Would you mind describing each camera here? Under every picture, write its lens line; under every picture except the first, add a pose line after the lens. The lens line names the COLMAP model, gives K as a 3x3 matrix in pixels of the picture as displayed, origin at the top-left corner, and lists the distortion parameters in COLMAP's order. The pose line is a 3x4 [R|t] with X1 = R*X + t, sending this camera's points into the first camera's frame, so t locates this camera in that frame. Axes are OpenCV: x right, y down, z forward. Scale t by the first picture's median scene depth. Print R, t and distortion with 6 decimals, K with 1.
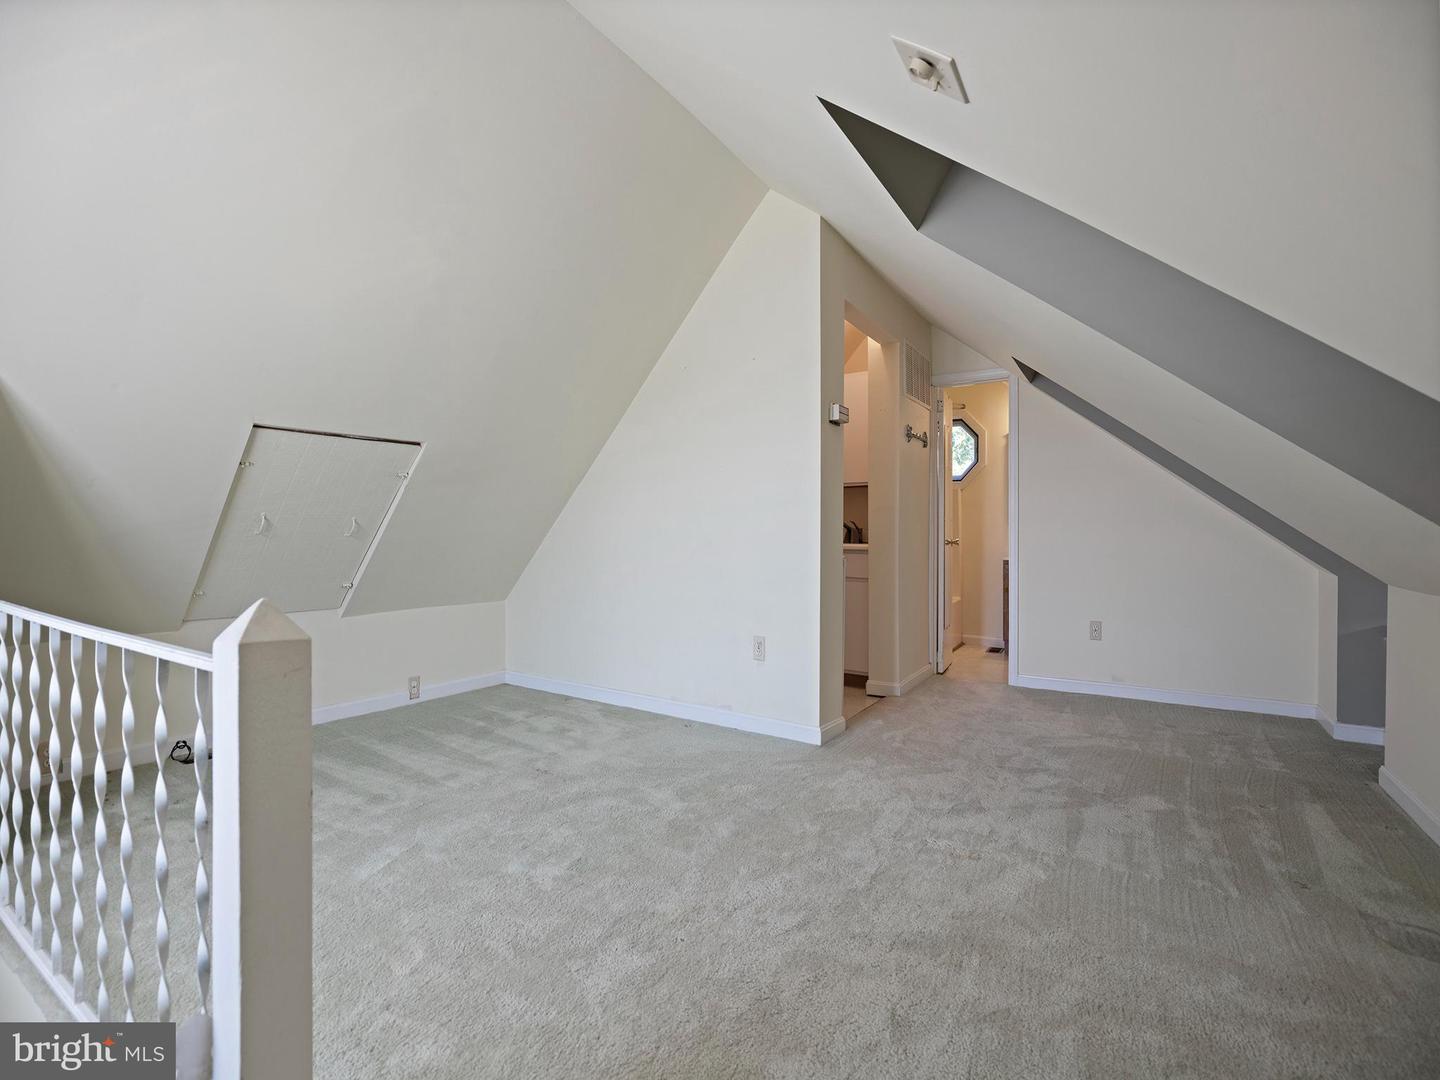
lens RADIAL K [[676.9, 0, 720.0], [0, 676.9, 540.0], [0, 0, 1]] dist [-0.030406, 0.000700]
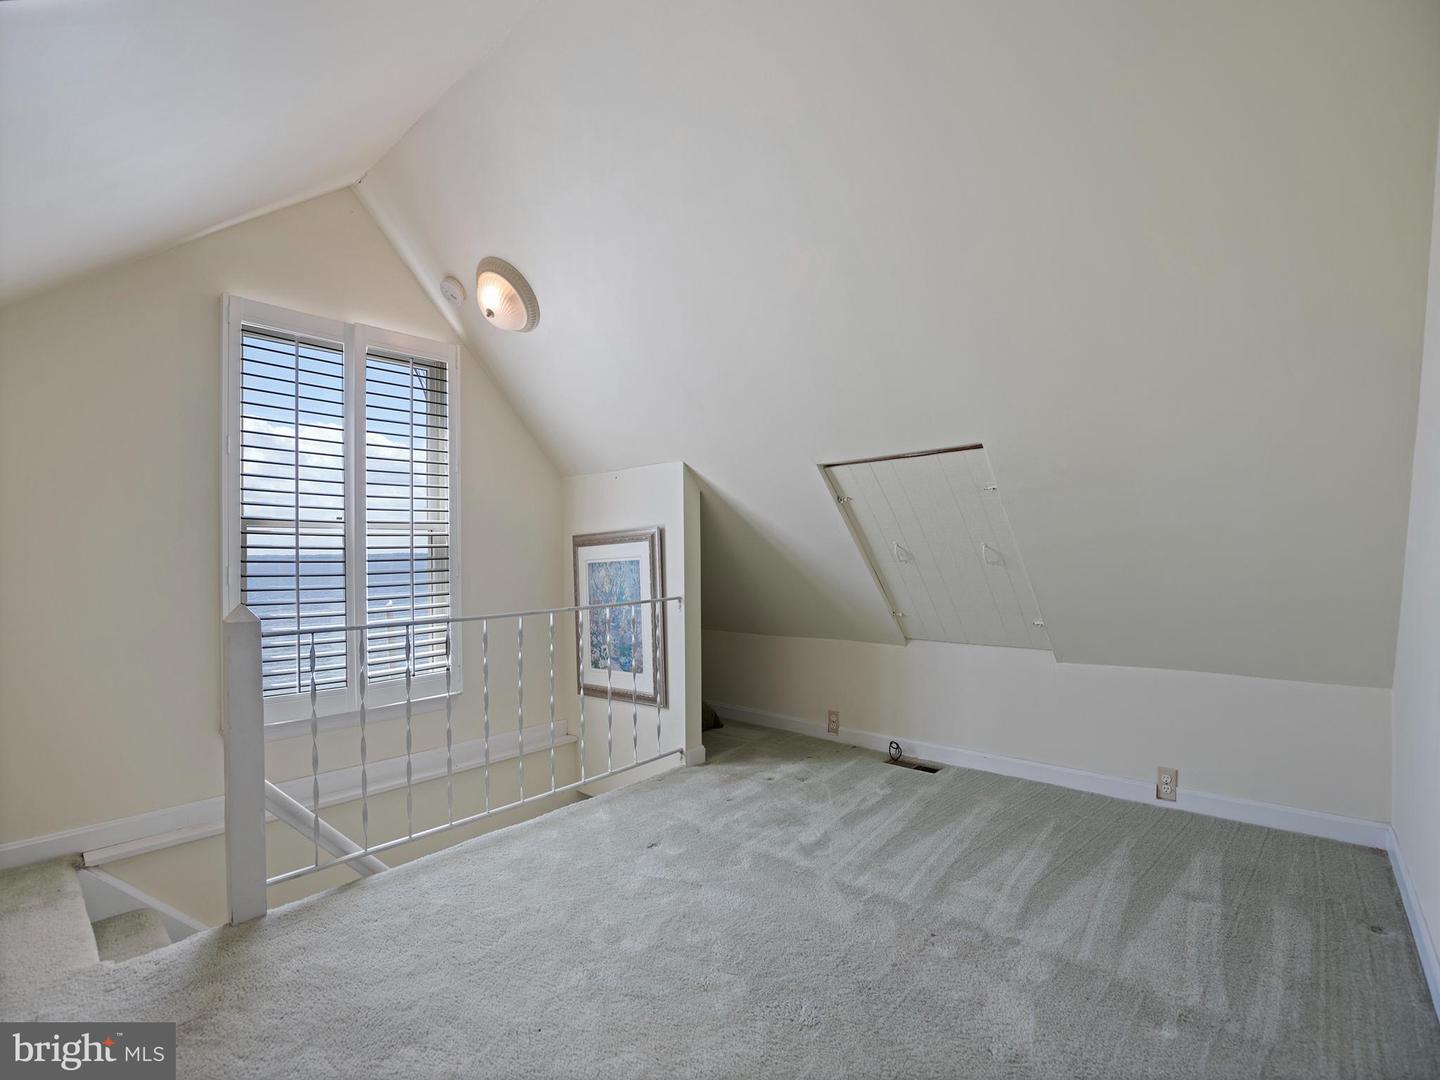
lens RADIAL K [[676.9, 0, 720.0], [0, 676.9, 540.0], [0, 0, 1]] dist [-0.030406, 0.000700]
pose [[-0.176370, -0.025197, -0.984001, 0.404838], [0.008186, 0.999600, -0.027064, -0.018125], [0.984290, -0.012828, -0.176093, 0.932601]]
